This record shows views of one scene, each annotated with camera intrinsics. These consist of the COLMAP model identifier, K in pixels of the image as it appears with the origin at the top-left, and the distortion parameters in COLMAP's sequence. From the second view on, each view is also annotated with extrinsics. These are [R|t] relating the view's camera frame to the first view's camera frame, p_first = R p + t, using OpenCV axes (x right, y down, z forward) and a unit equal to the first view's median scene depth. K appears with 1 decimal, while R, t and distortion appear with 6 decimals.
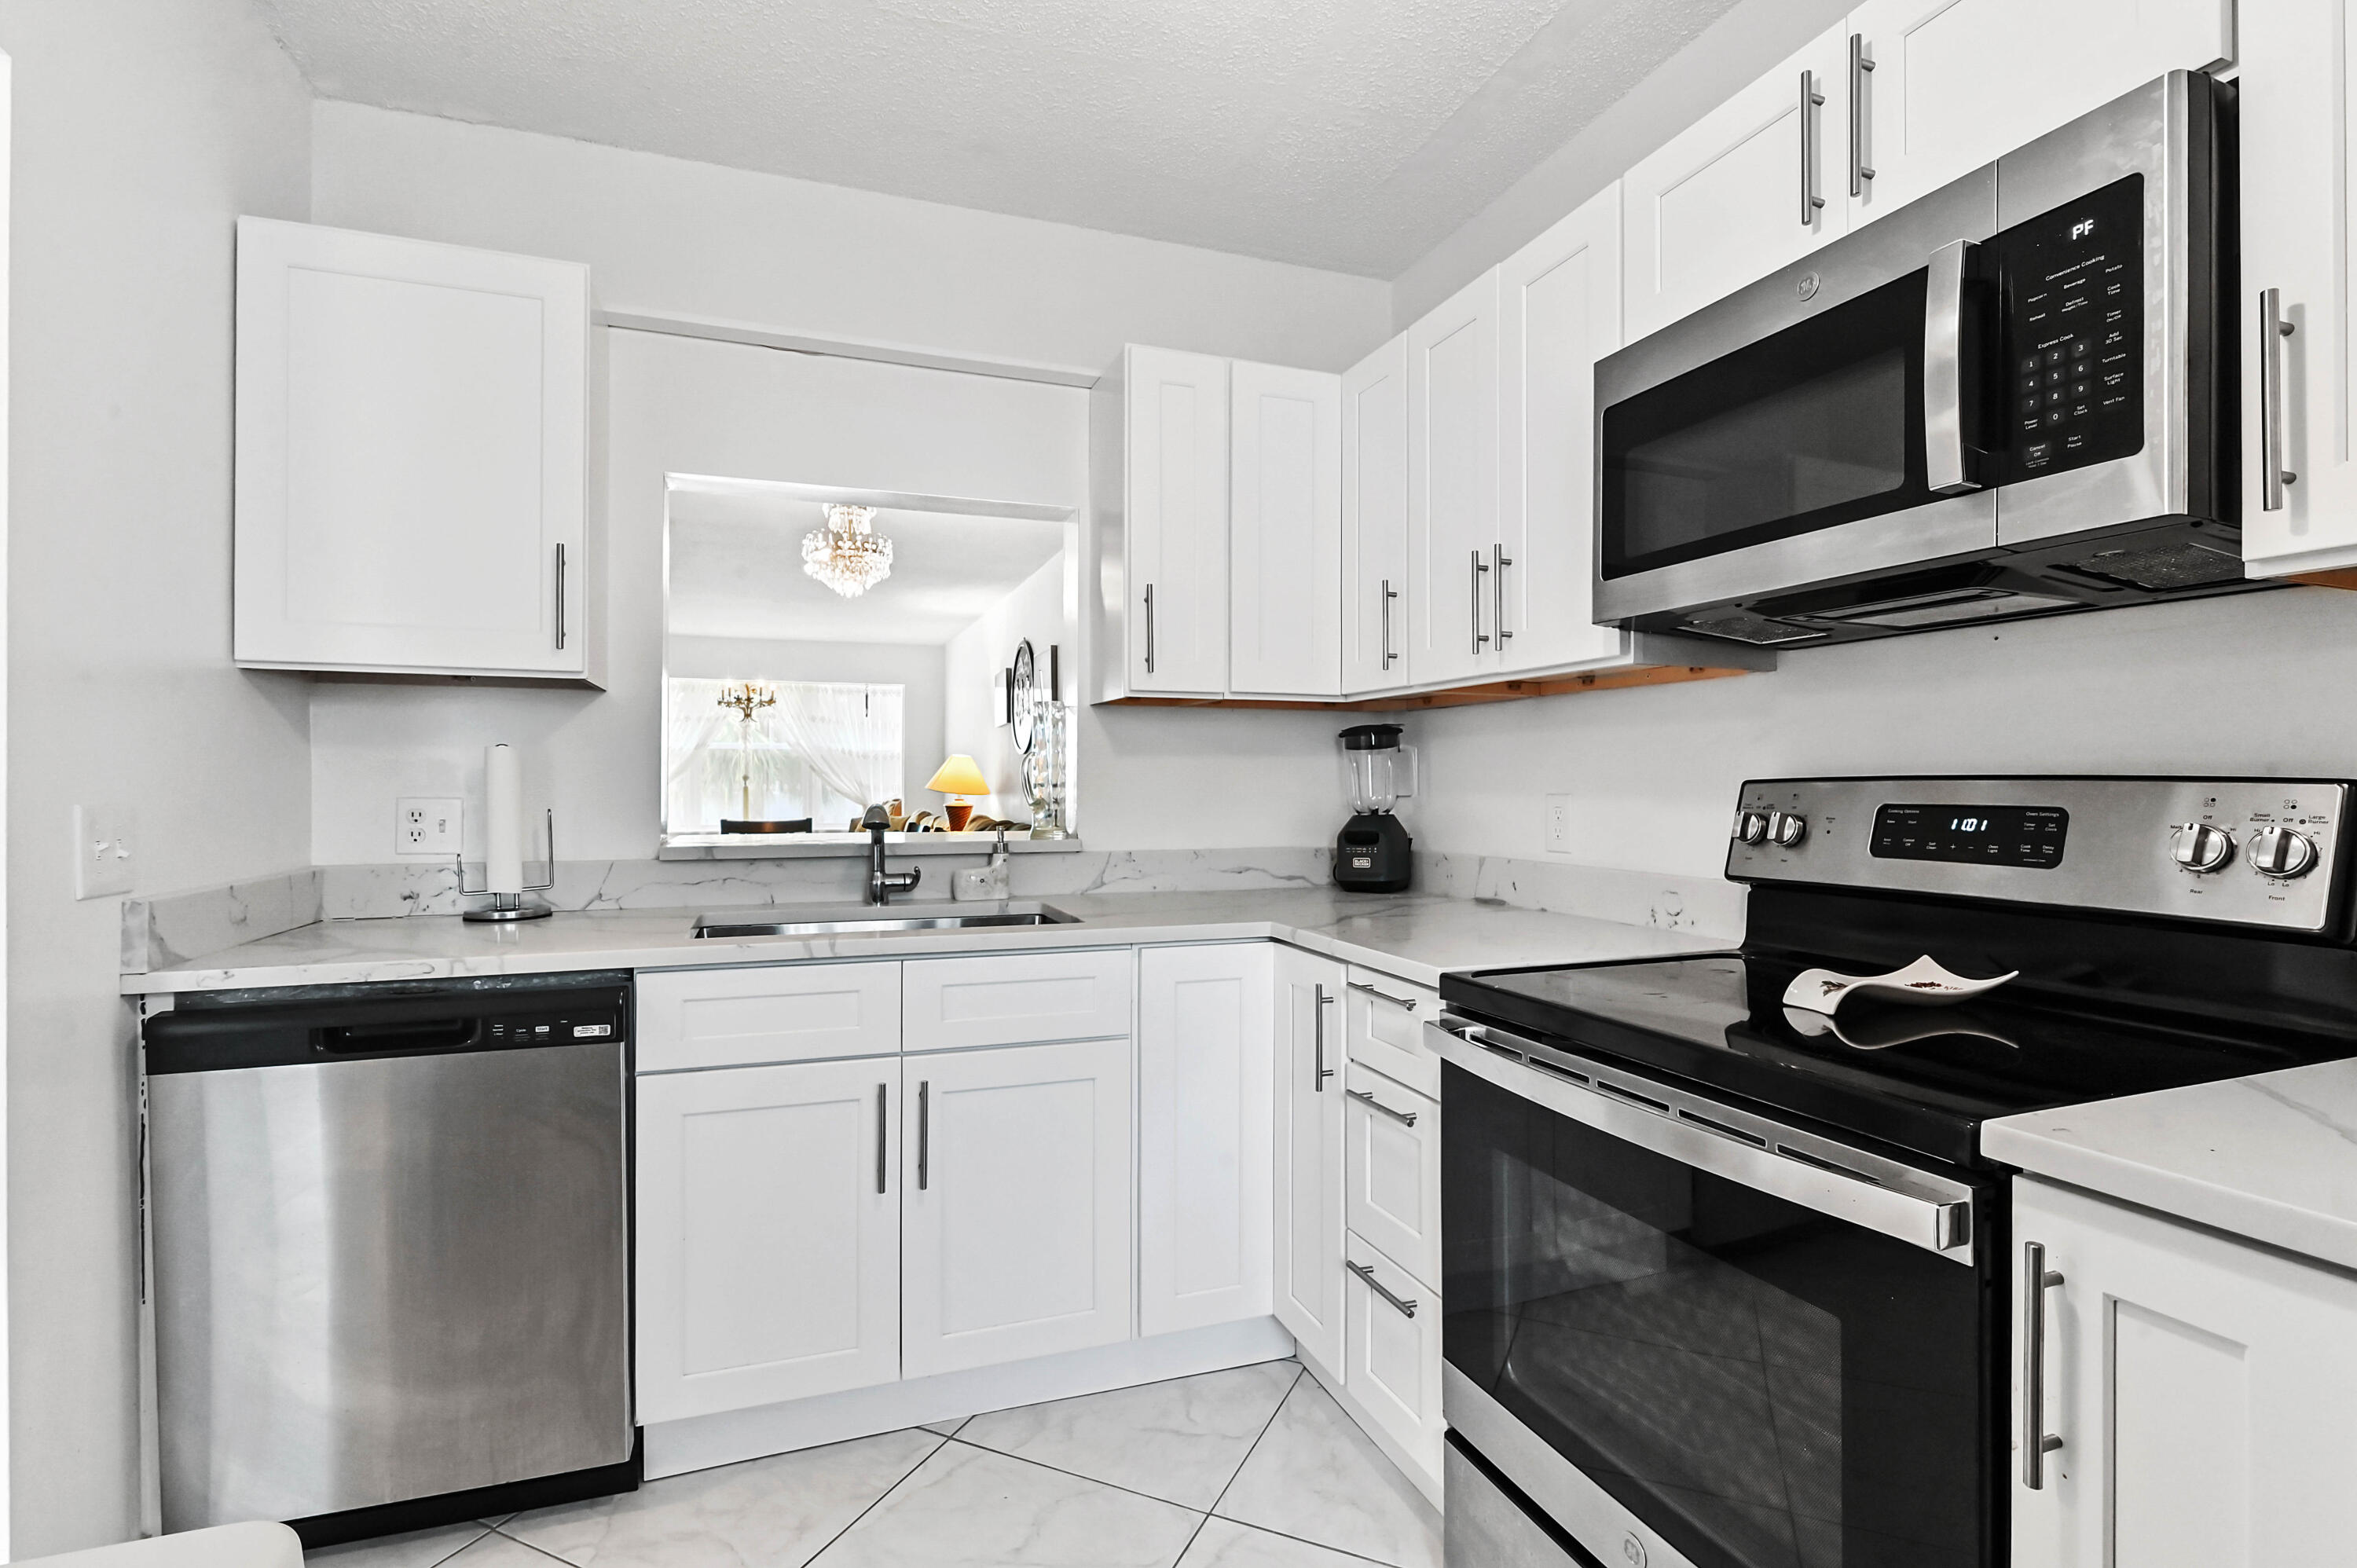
lens RADIAL K [[1086.7, 0, 1173.5], [0, 1086.7, 767.0], [0, 0, 1]] dist [-0.017423, -0.000068]
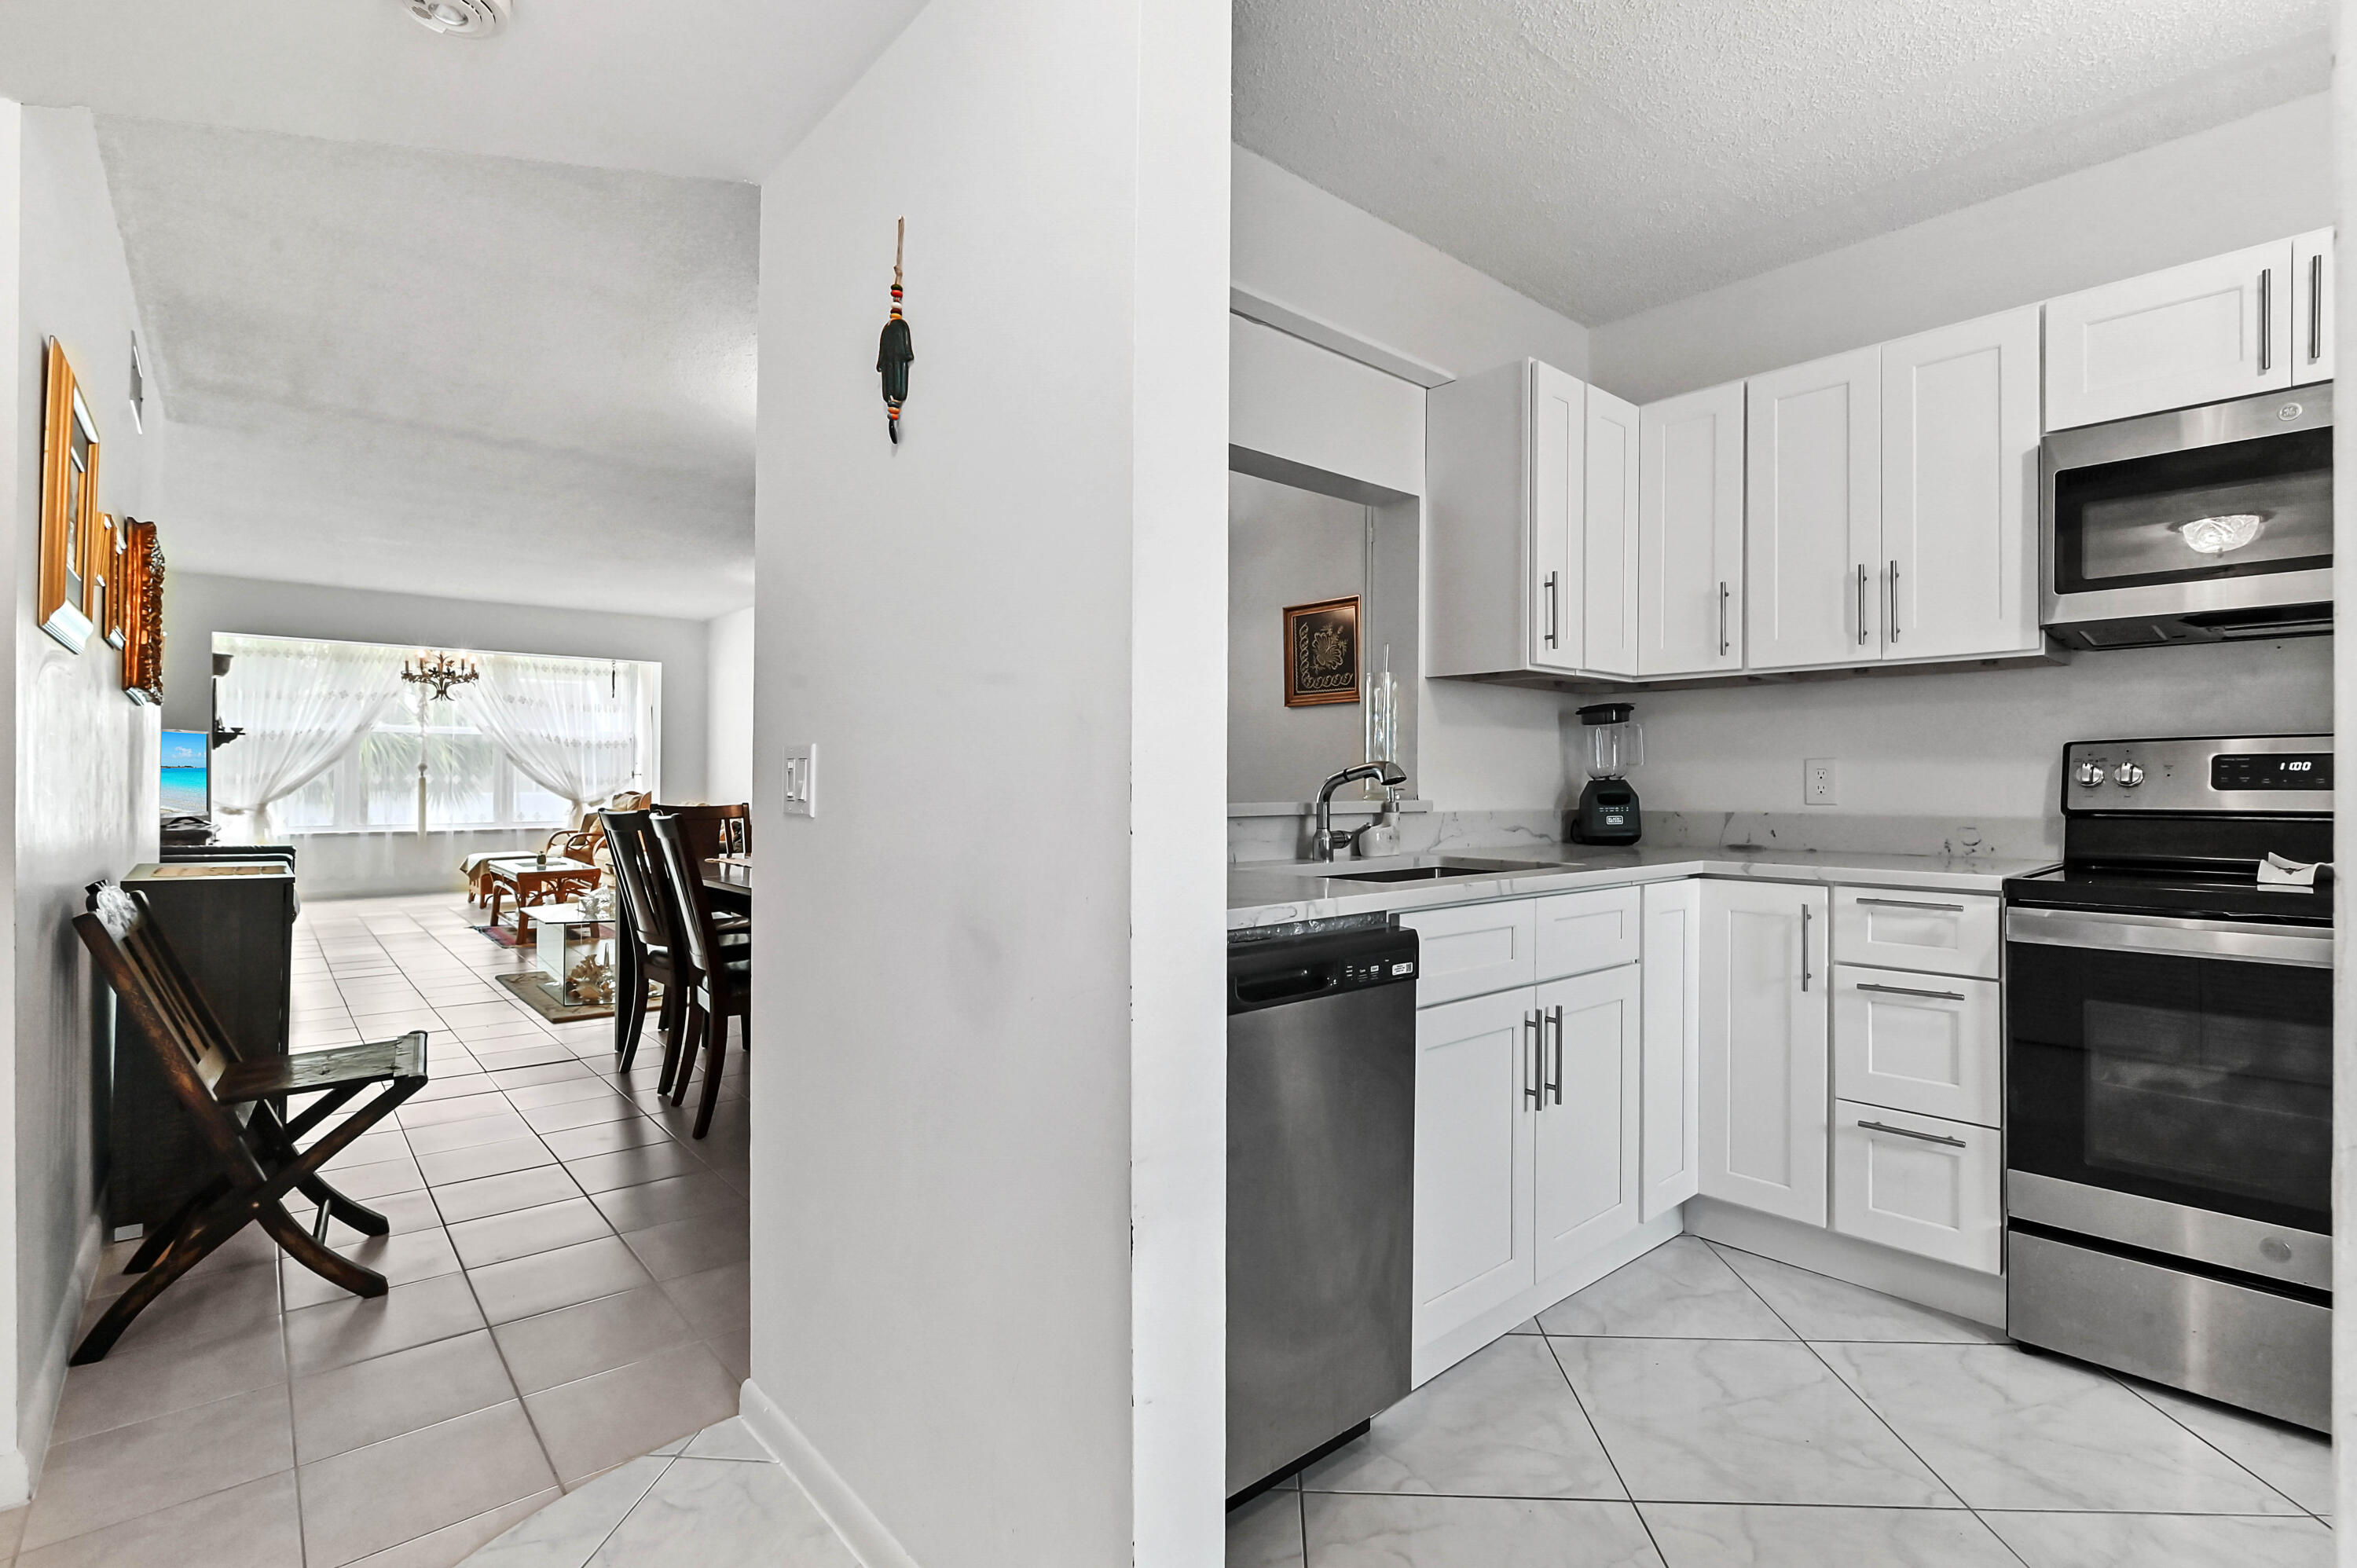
lens RADIAL K [[1083.6, 0, 1172.8], [0, 1083.6, 771.6], [0, 0, 1]] dist [-0.011667, 0.000078]
pose [[0.933812, 0.004026, 0.357742, -0.775923], [-0.005481, 0.999980, 0.003054, 0.038304], [-0.357723, -0.004813, 0.933815, 0.081973]]
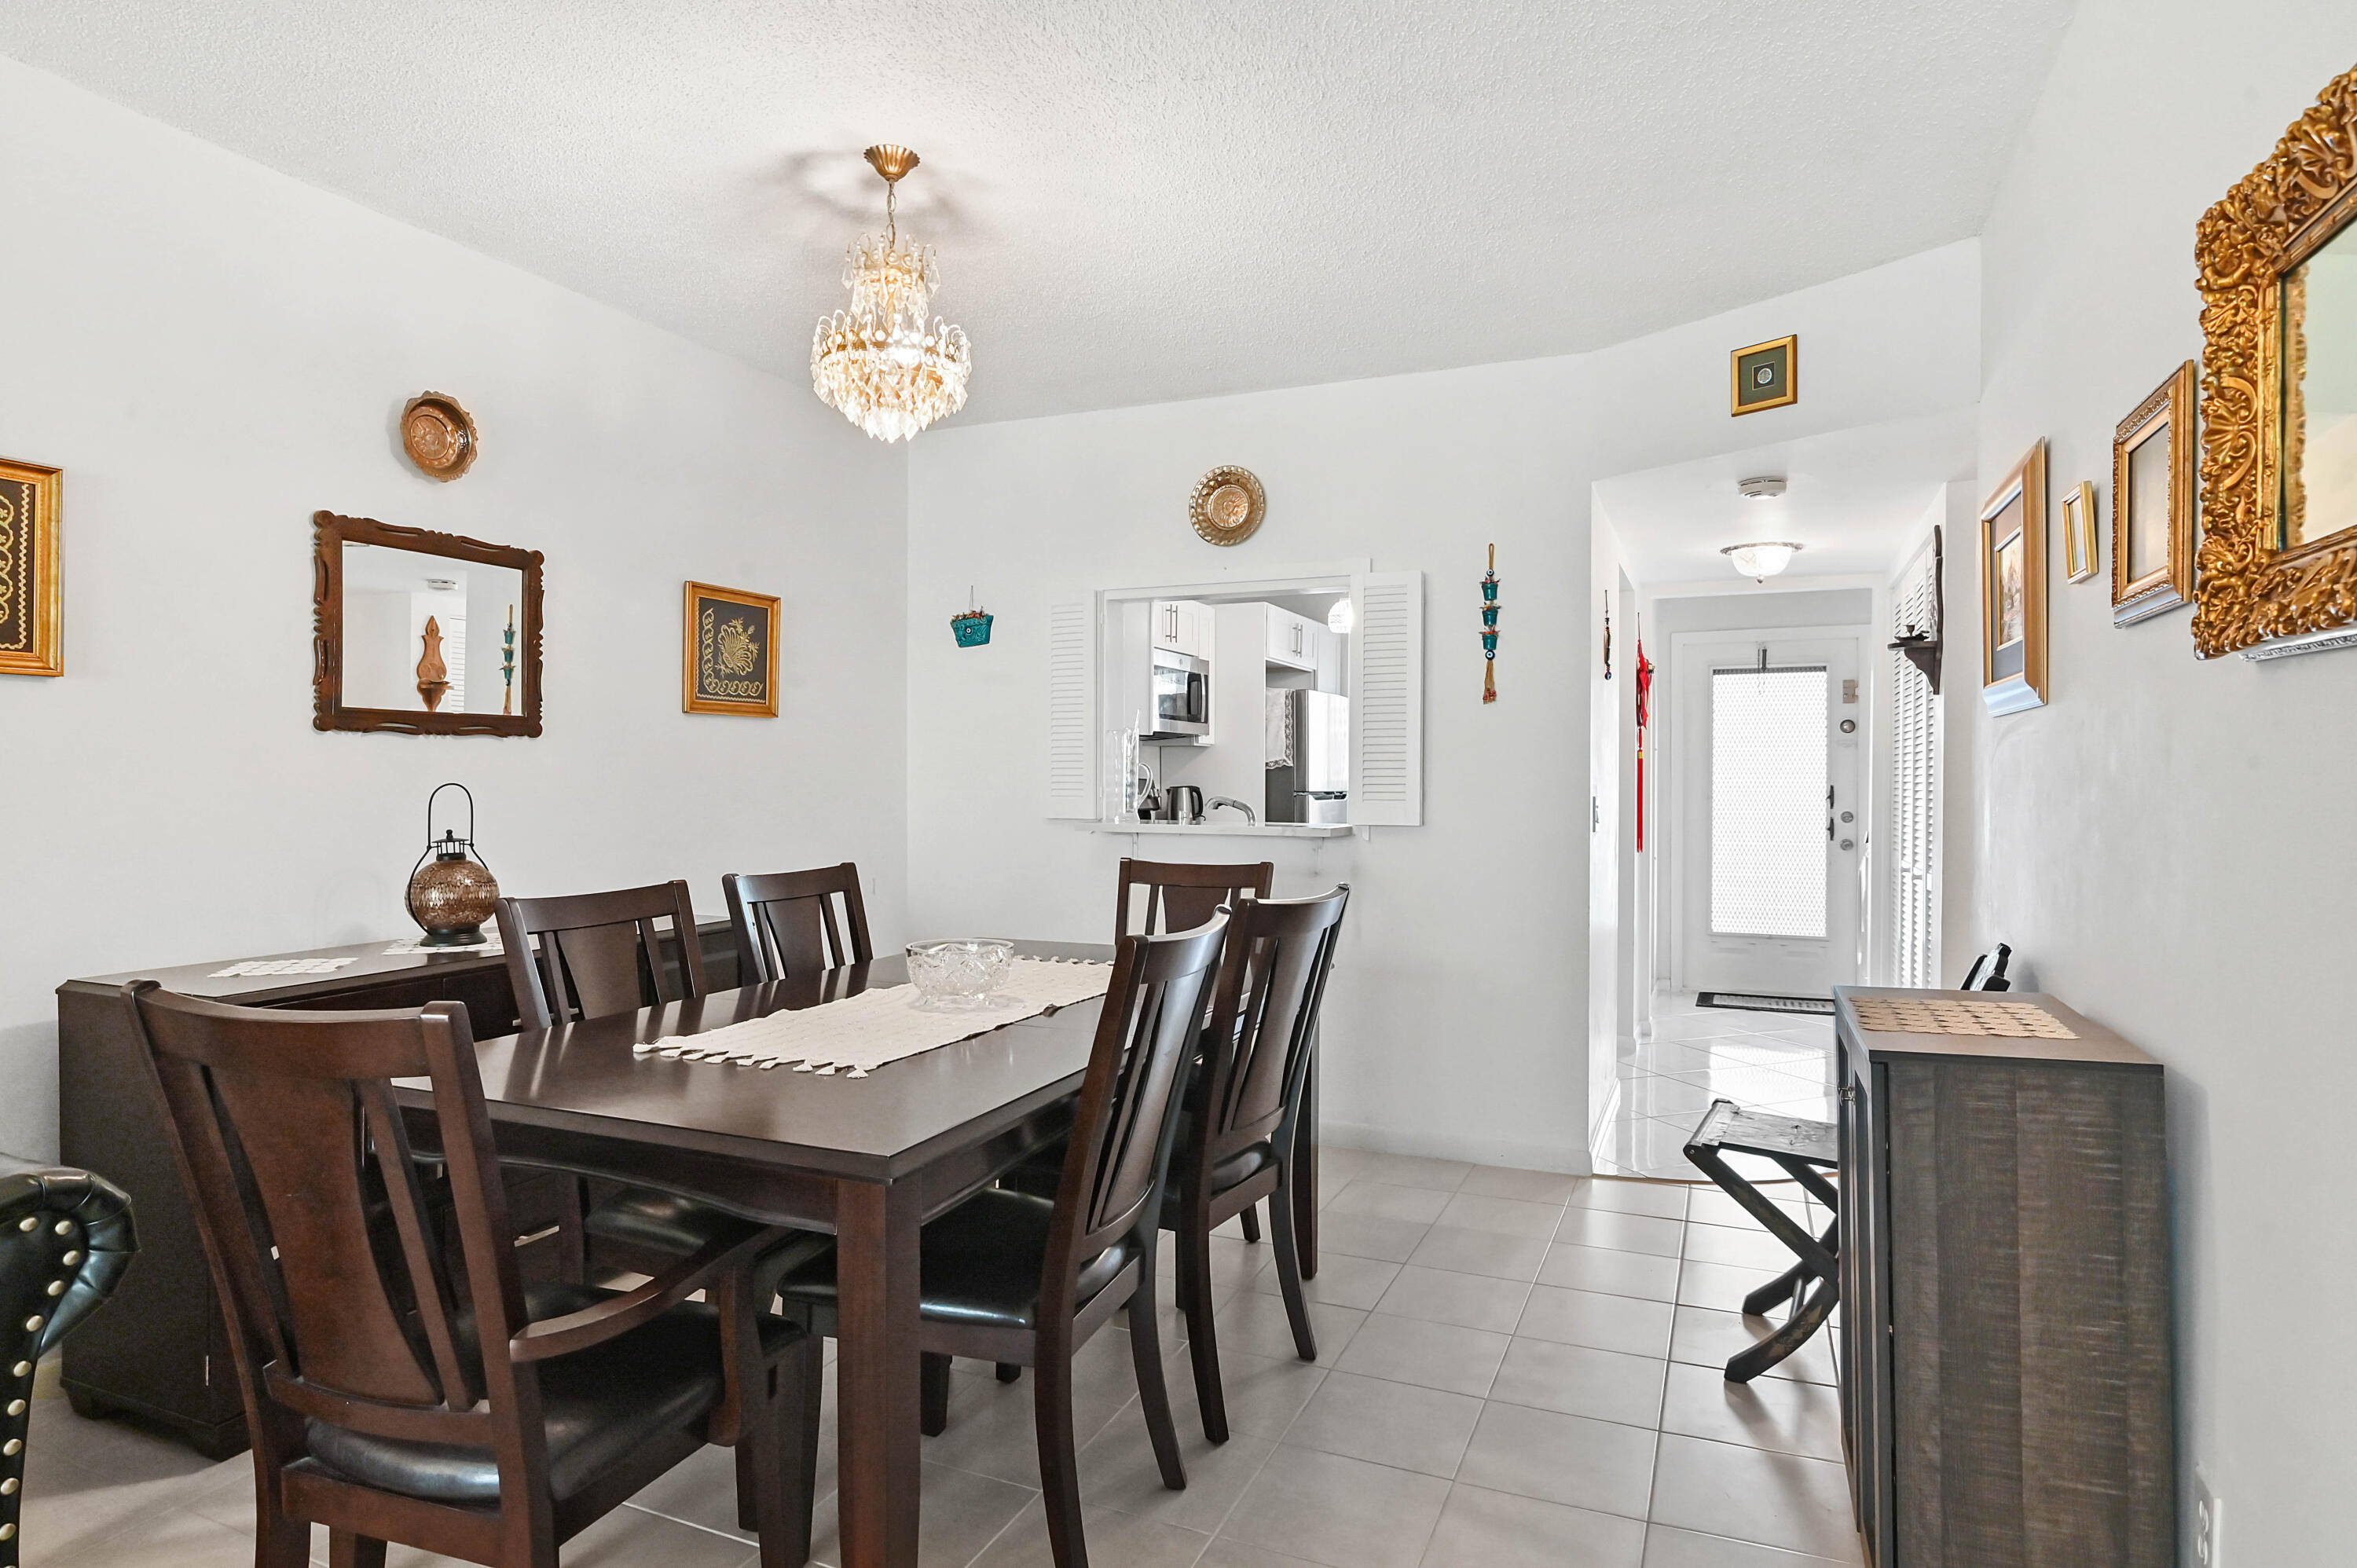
lens RADIAL K [[1276.1, 0, 1193.9], [0, 1276.1, 783.1], [0, 0, 1]] dist [-0.005046, -0.001890]
pose [[-0.730995, -0.010141, 0.682308, -1.525757], [-0.015413, 0.999880, -0.001652, 0.016274], [-0.682209, -0.011724, -0.731063, 2.462369]]
